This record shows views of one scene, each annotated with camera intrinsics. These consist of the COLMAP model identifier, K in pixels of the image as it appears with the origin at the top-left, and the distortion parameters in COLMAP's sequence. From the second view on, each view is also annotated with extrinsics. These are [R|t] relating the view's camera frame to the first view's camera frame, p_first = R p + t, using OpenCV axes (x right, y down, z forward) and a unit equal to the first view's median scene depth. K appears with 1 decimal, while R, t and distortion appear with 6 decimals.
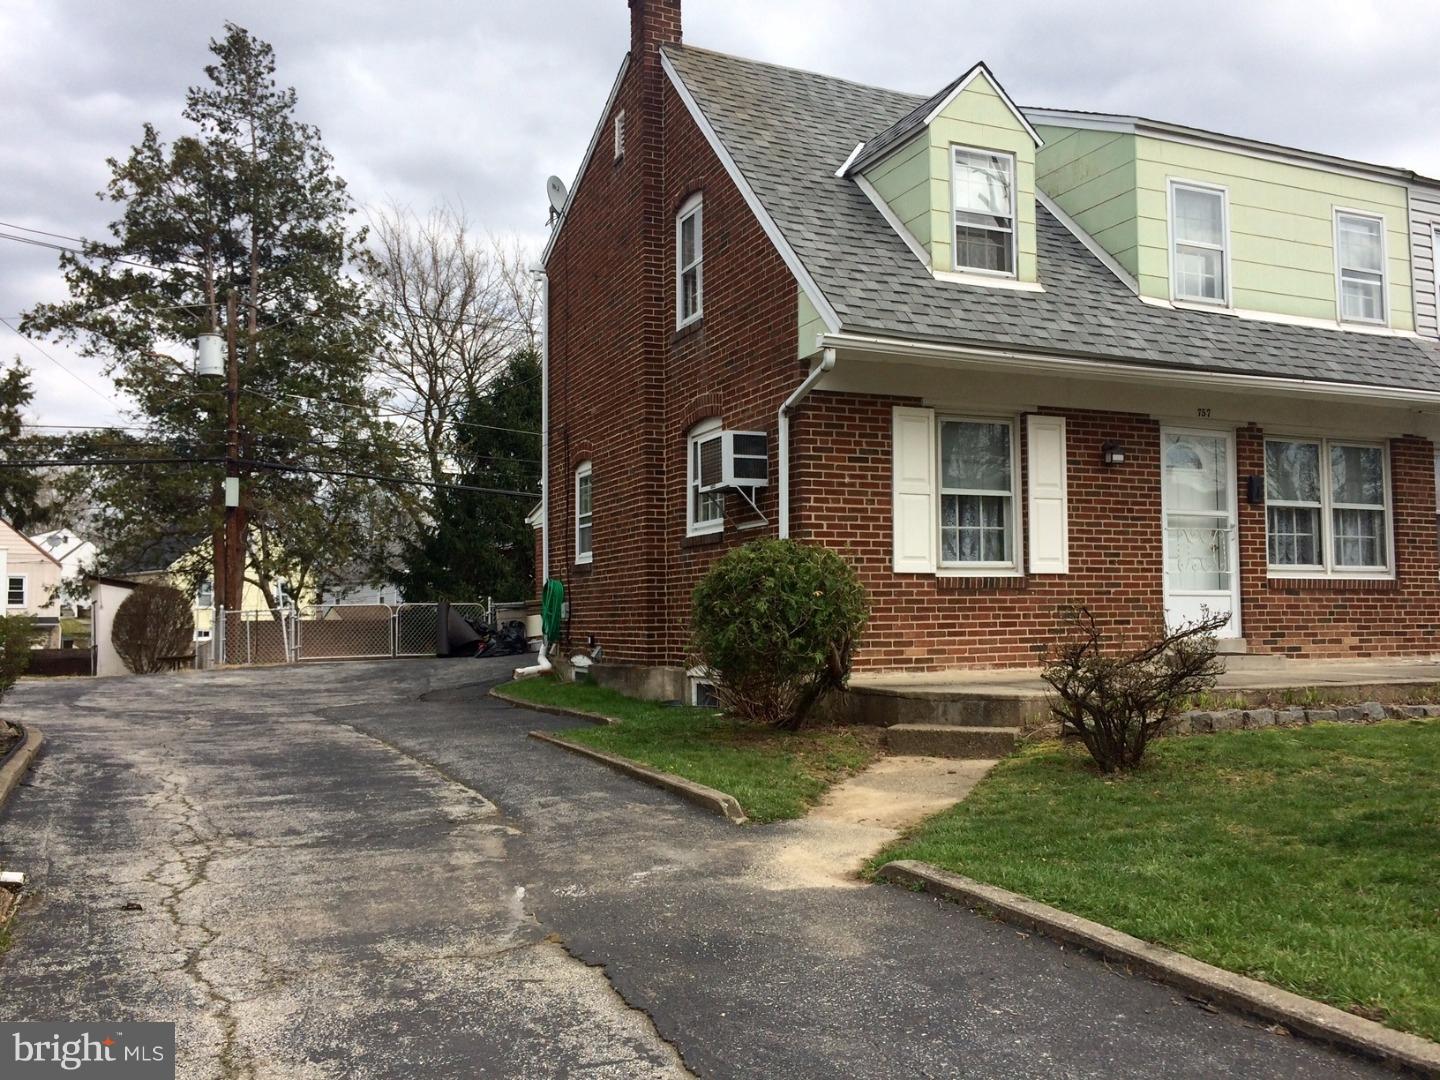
lens RADIAL K [[1238.6, 0, 714.6], [0, 1238.6, 540.2], [0, 0, 1]] dist [0.085533, -0.127824]
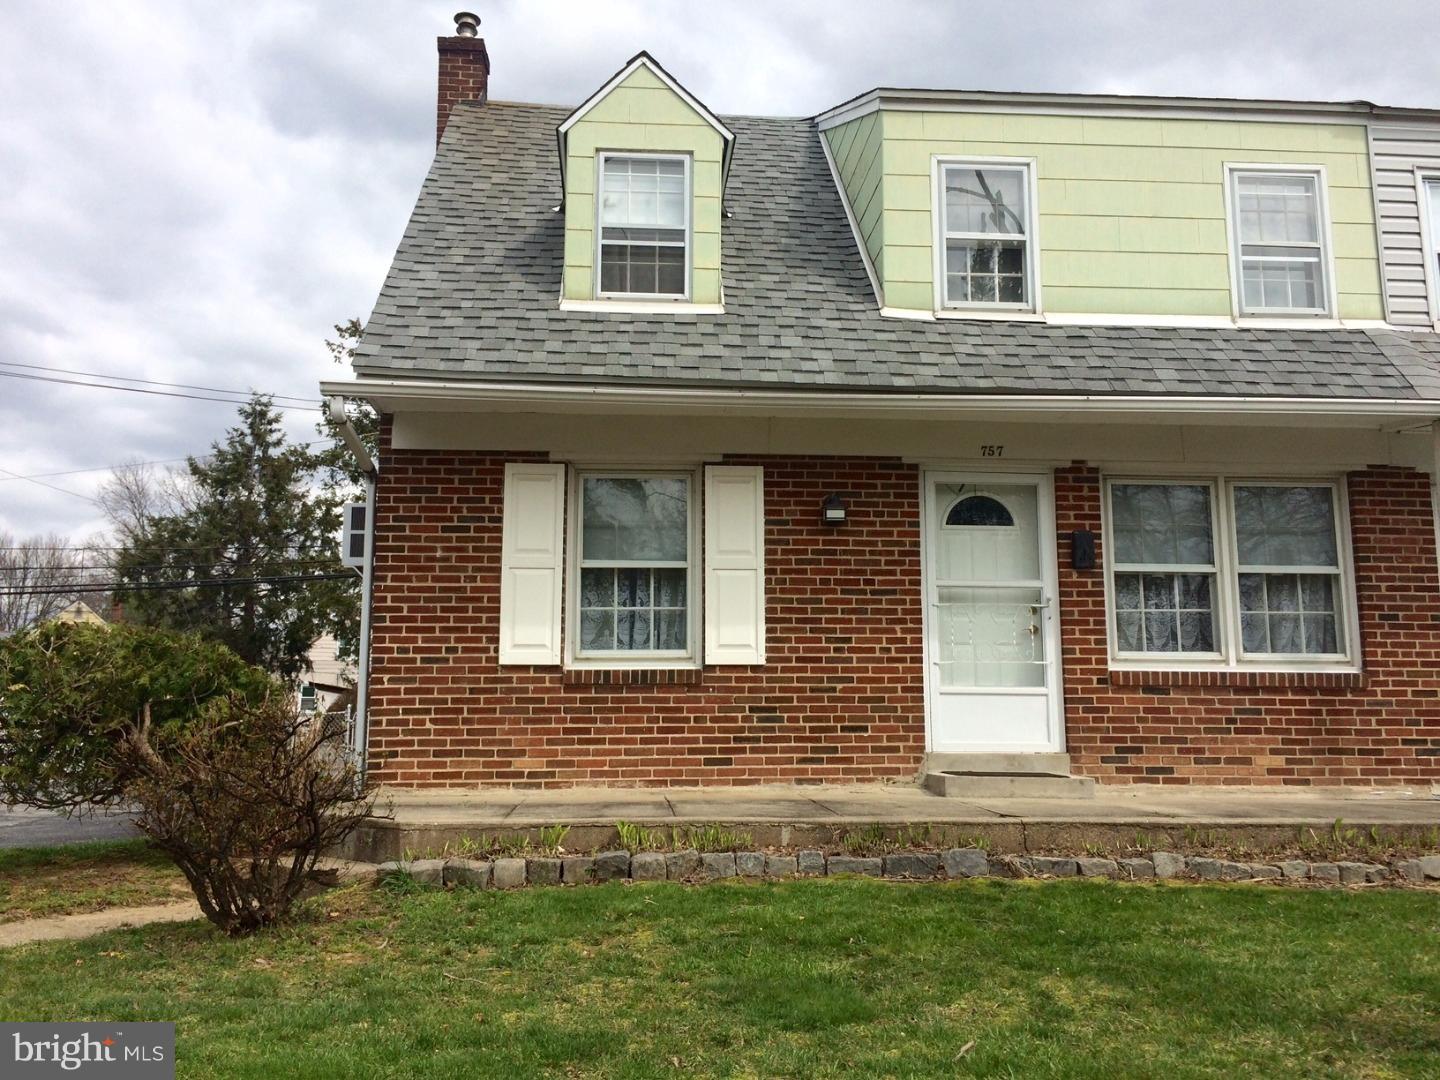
lens RADIAL K [[1238.6, 0, 714.6], [0, 1238.6, 540.2], [0, 0, 1]] dist [0.085533, -0.127824]
pose [[0.937144, -0.044489, -0.346096, 0.530236], [0.013446, 0.995706, -0.091586, 0.020047], [0.348684, 0.081176, 0.933718, 0.262001]]
